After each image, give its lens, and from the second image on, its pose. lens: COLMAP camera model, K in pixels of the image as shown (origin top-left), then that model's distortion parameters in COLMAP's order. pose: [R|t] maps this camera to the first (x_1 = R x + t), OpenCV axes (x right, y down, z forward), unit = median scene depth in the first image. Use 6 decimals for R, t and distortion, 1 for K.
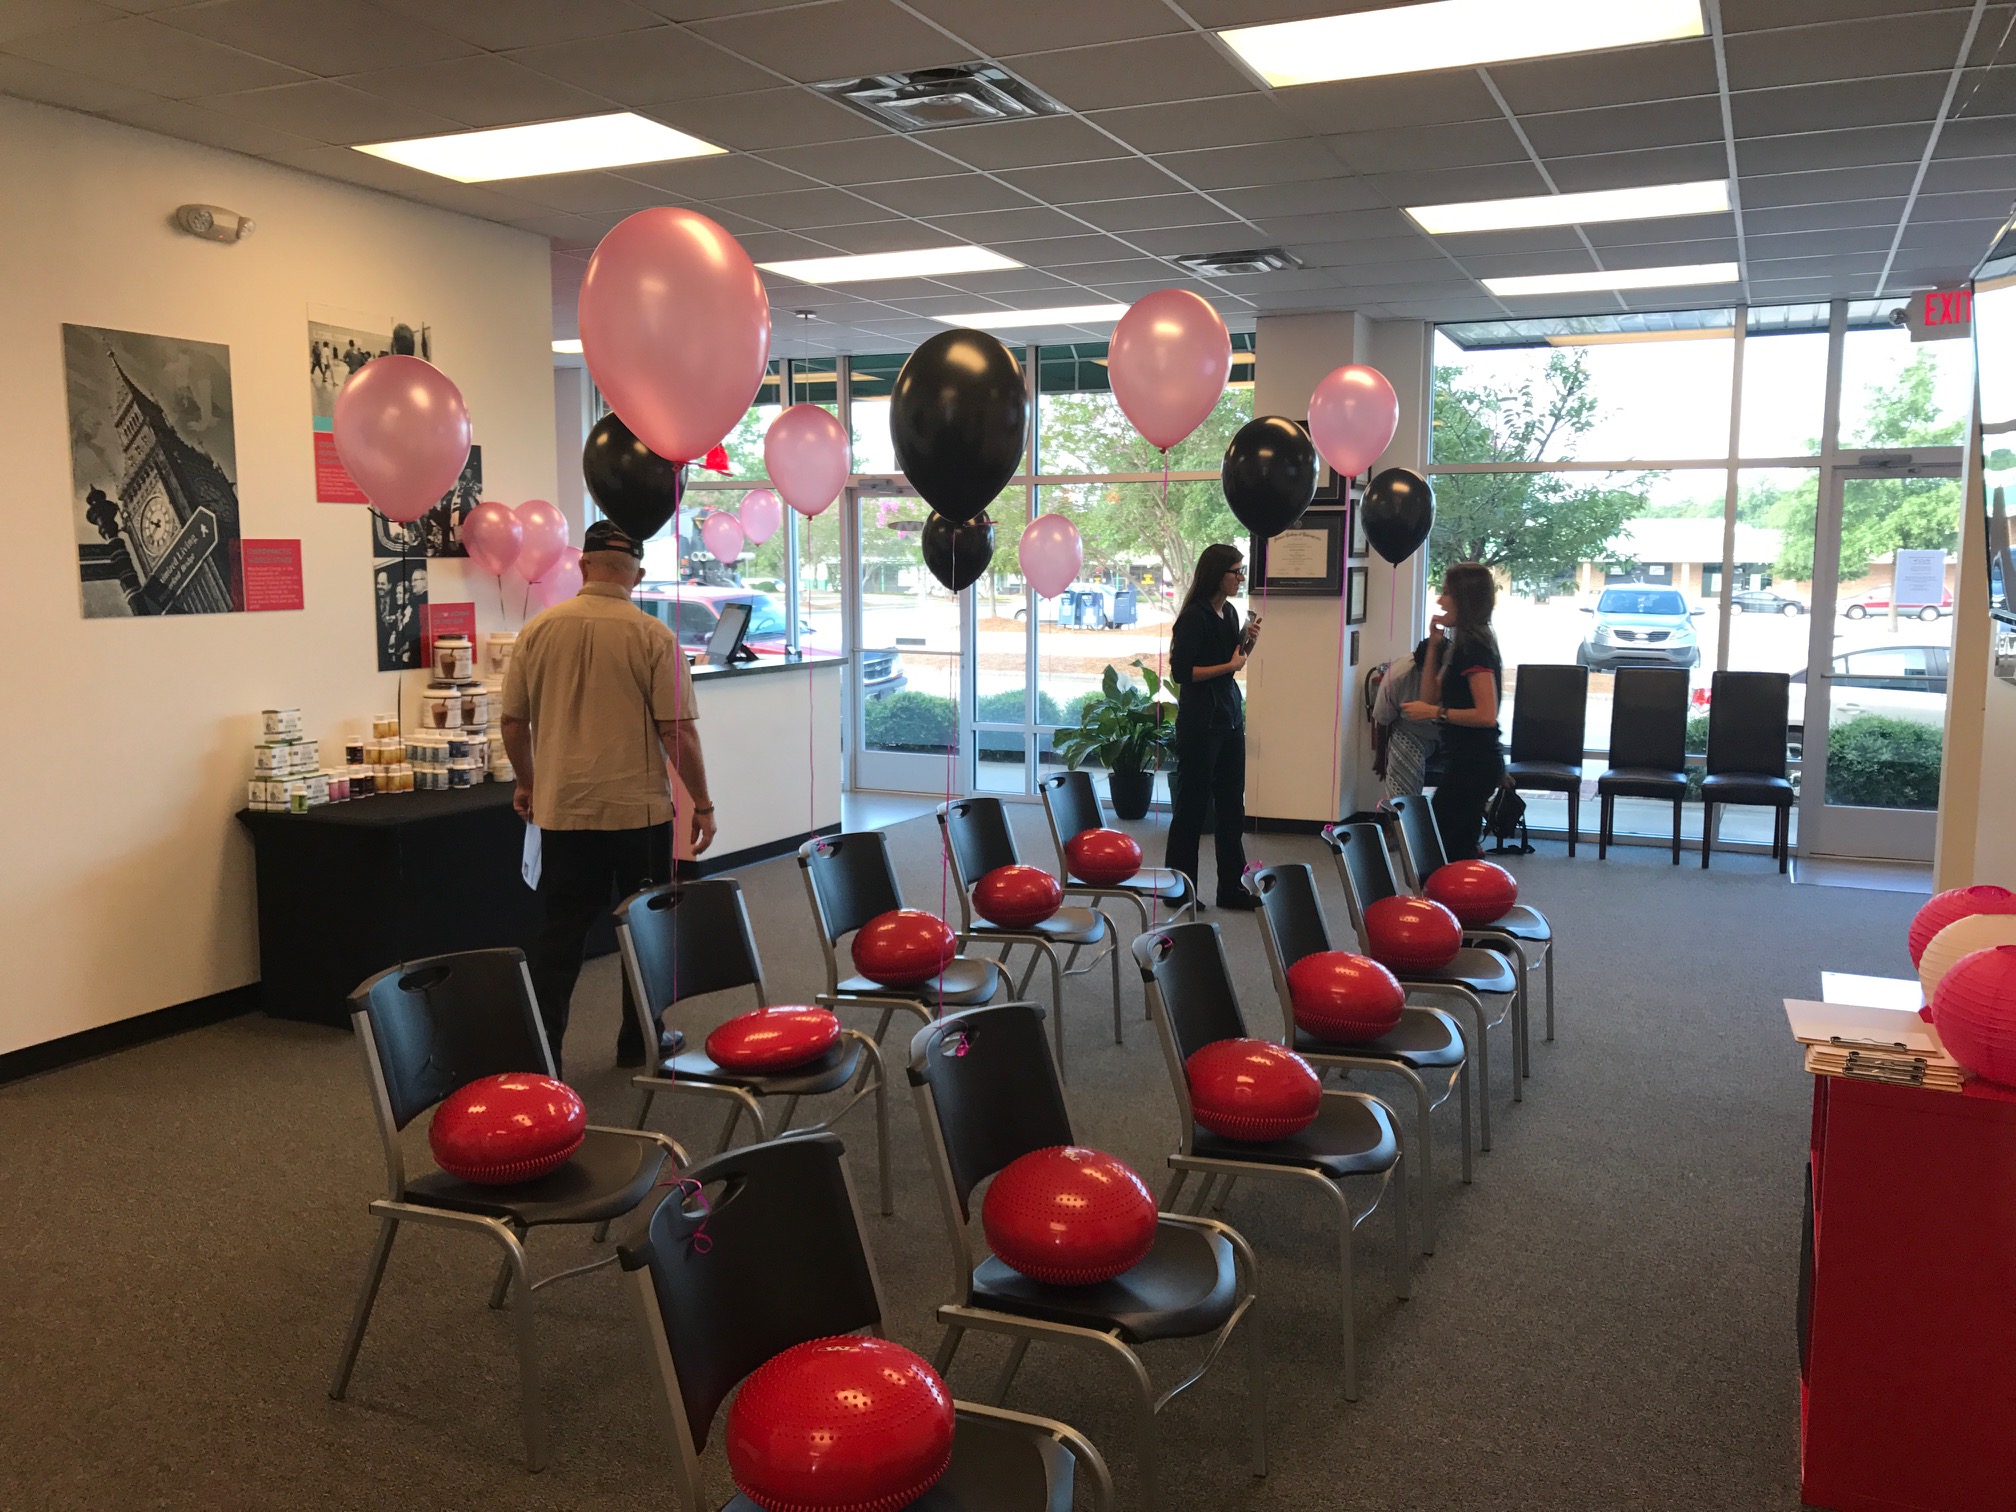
lens RADIAL K [[1717.7, 0, 1012.6], [0, 1717.7, 758.8], [0, 0, 1]] dist [0.017620, -0.002299]
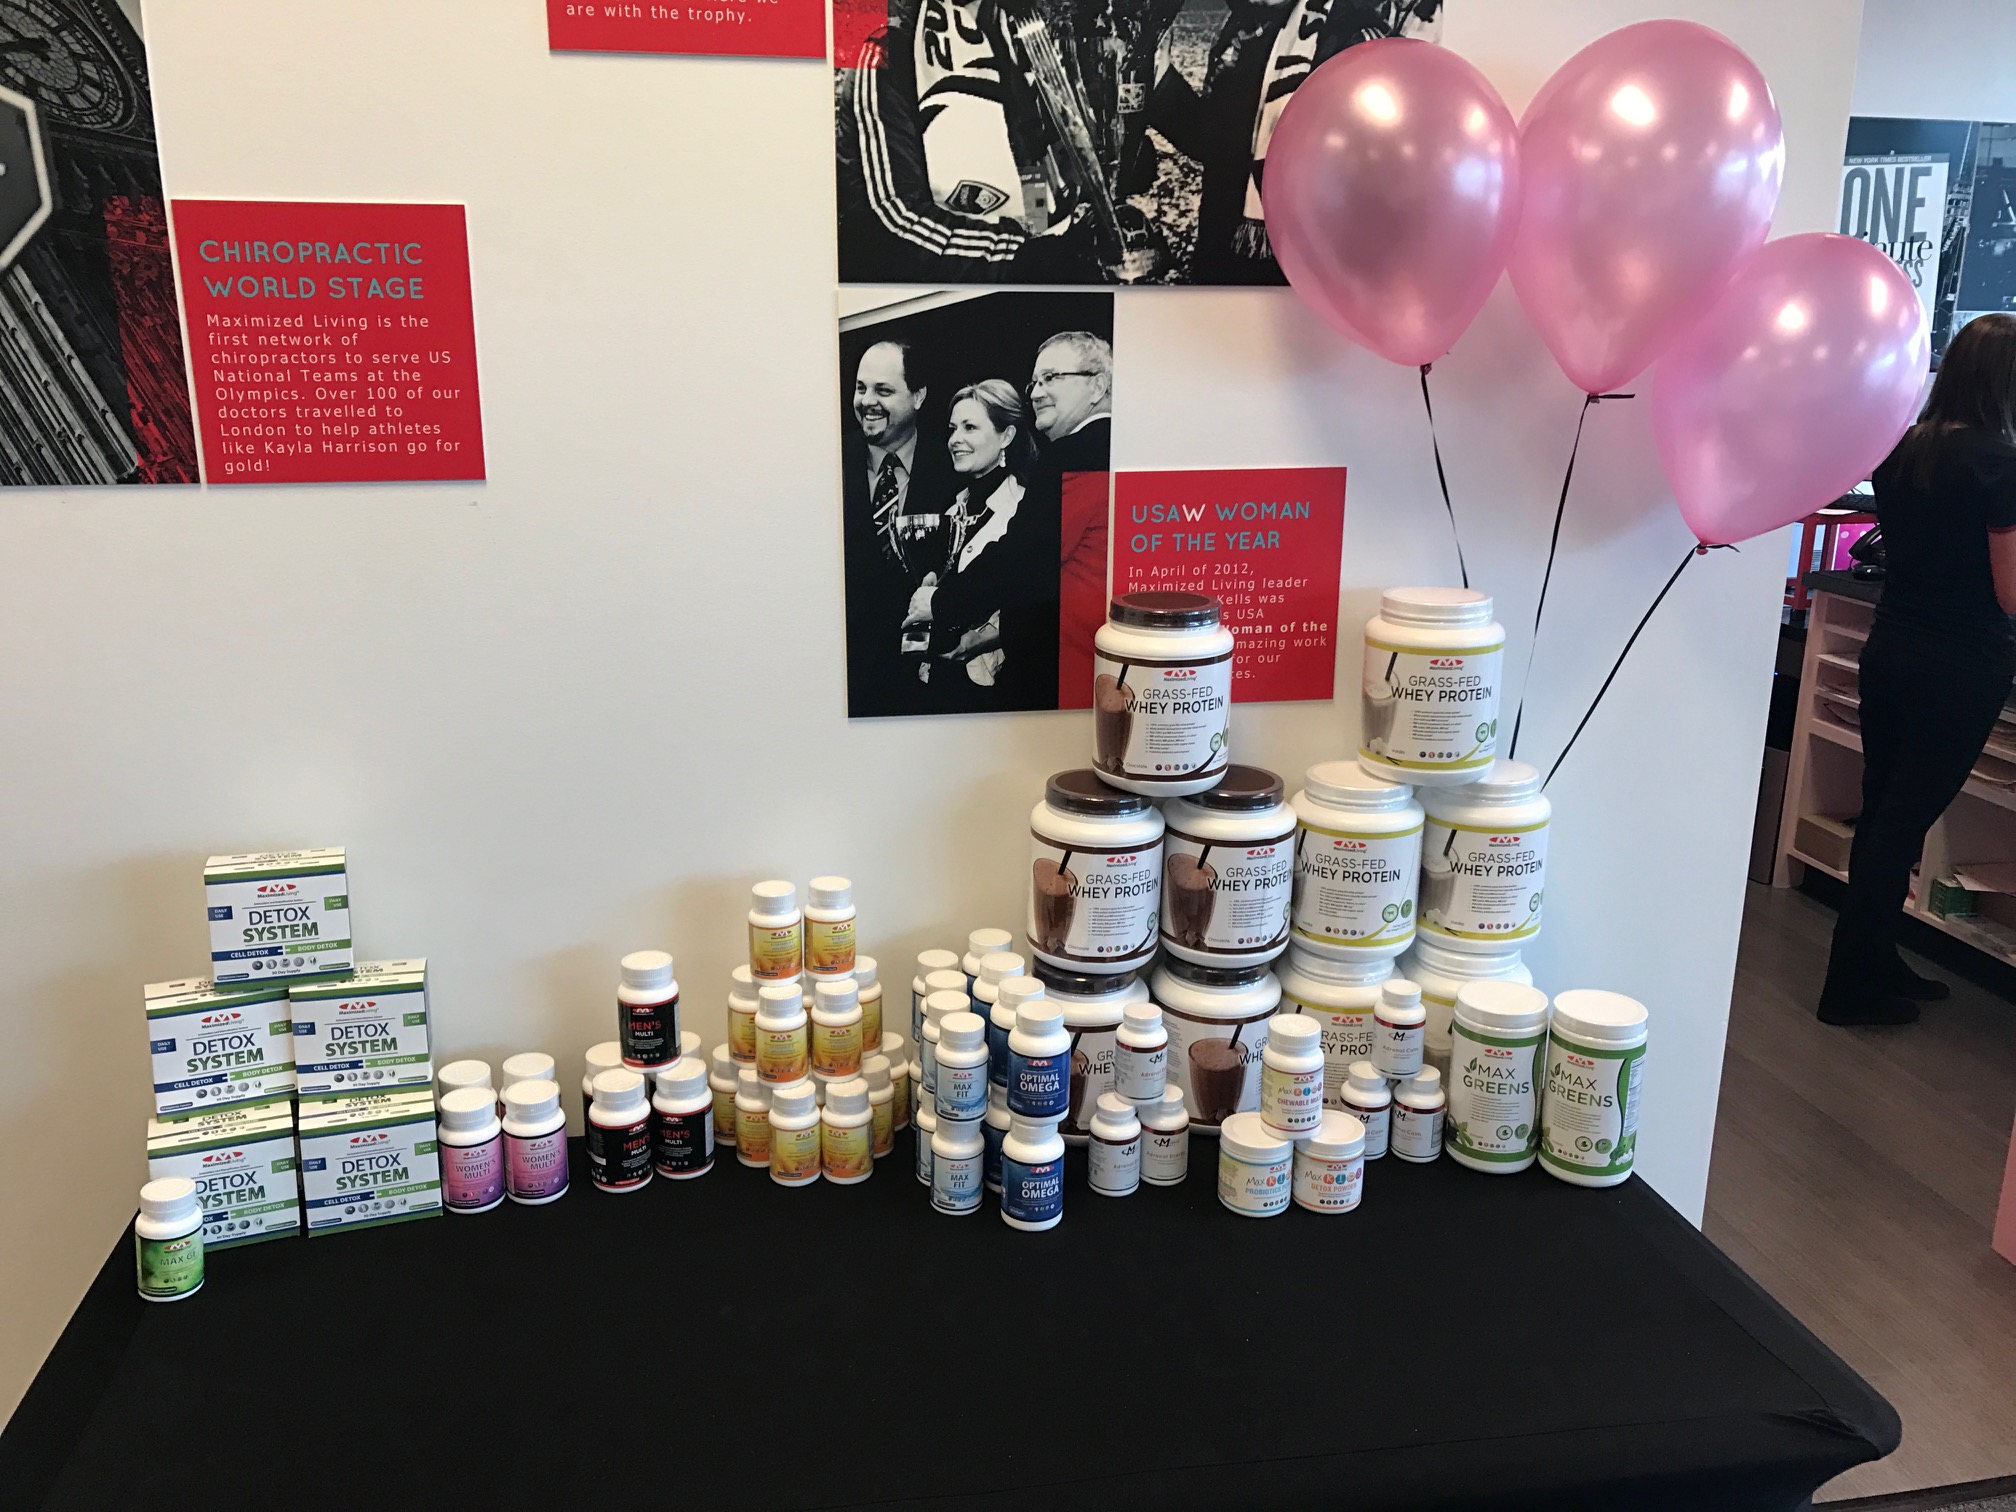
lens RADIAL K [[1717.7, 0, 1013.1], [0, 1717.7, 767.3], [0, 0, 1]] dist [0.017620, -0.002299]
pose [[0.585150, 0.234244, -0.776356, -0.139825], [-0.108778, 0.971392, 0.211103, -0.102310], [0.803596, -0.039077, 0.593891, 0.853950]]
